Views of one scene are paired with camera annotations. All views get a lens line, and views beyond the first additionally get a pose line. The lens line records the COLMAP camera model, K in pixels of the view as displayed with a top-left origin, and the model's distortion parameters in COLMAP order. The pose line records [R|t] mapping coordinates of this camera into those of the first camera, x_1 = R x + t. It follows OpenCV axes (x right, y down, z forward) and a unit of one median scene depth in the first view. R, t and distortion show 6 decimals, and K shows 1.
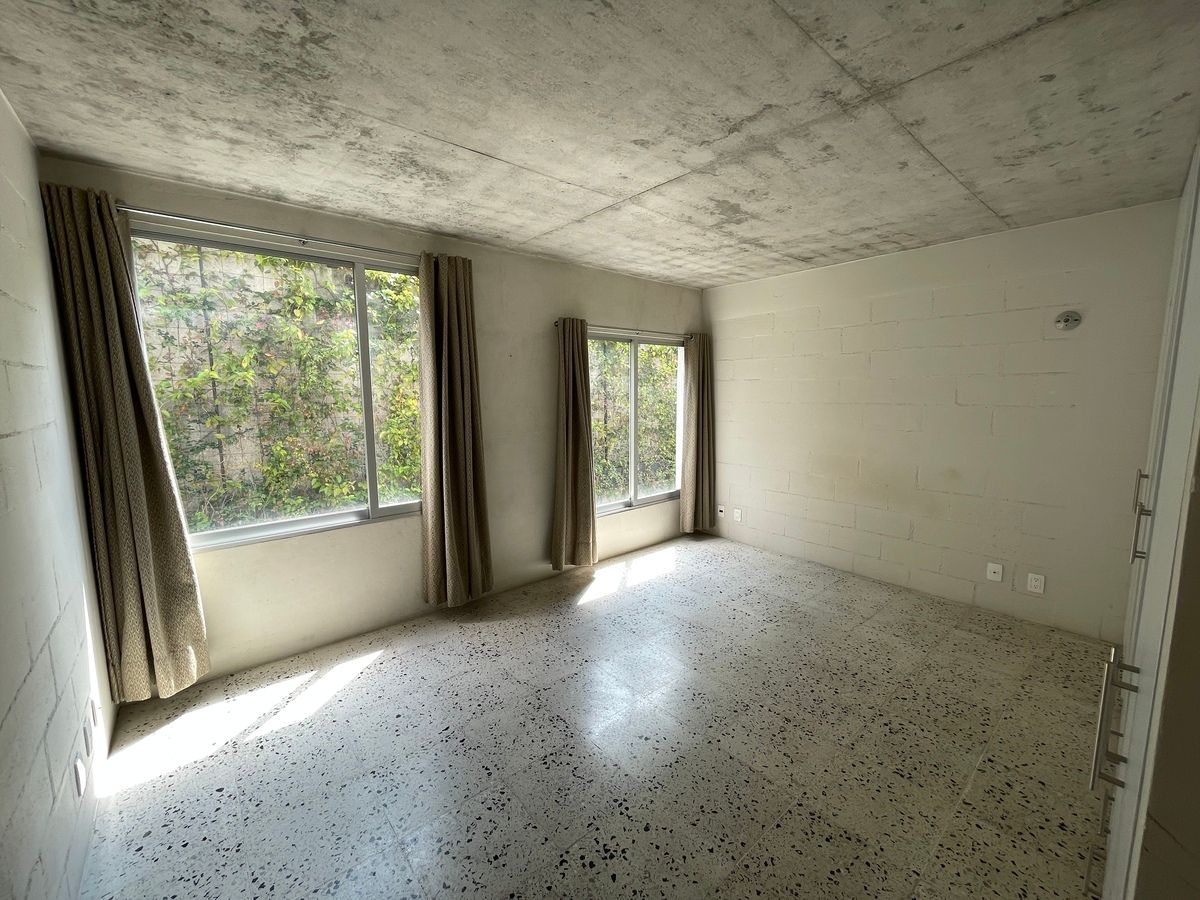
lens RADIAL K [[484.0, 0, 598.3], [0, 484.0, 450.3], [0, 0, 1]] dist [-0.002490, 0.000103]
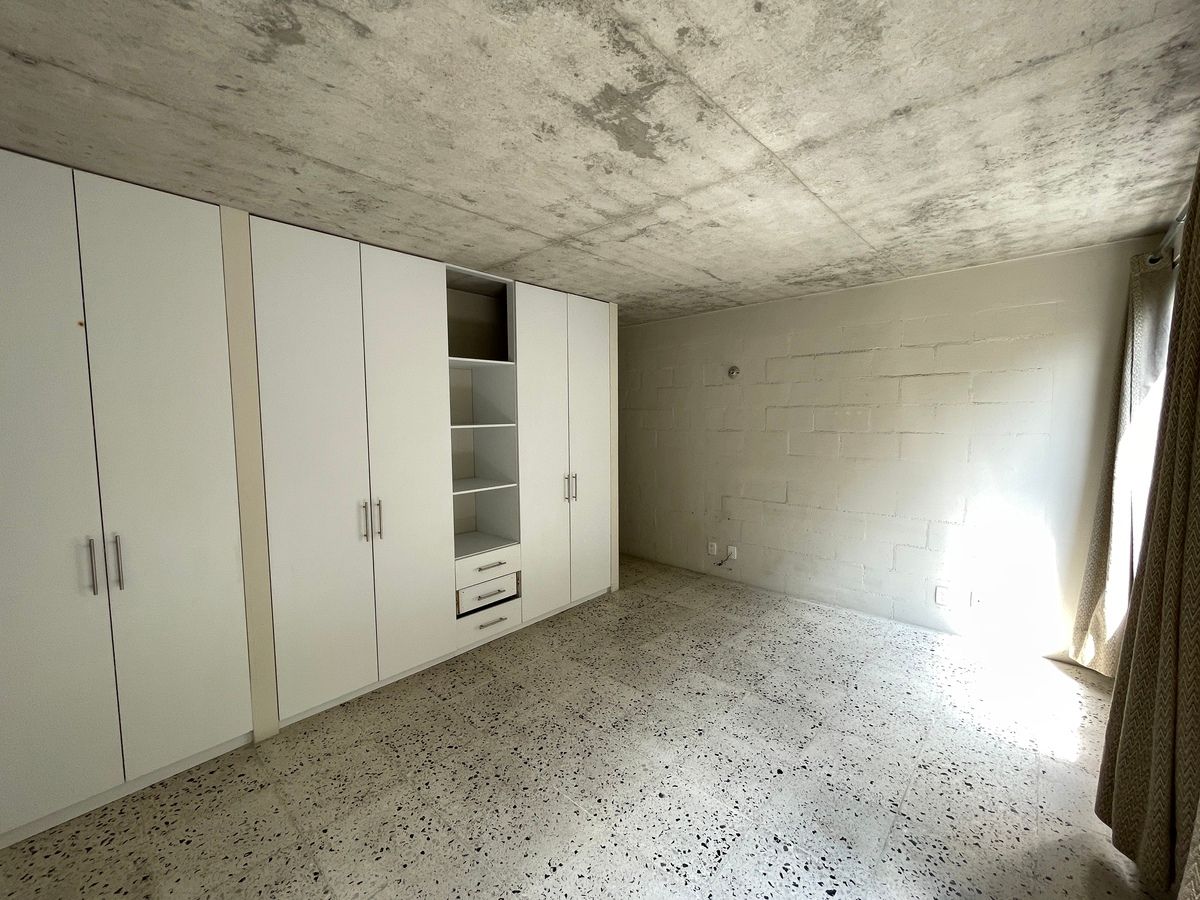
lens RADIAL K [[484.0, 0, 599.6], [0, 484.0, 450.6], [0, 0, 1]] dist [-0.002490, 0.000103]
pose [[-0.992980, 0.024632, -0.115685, 0.476465], [0.000845, 0.979526, 0.201315, -0.278902], [0.118275, 0.199804, -0.972671, 2.022296]]
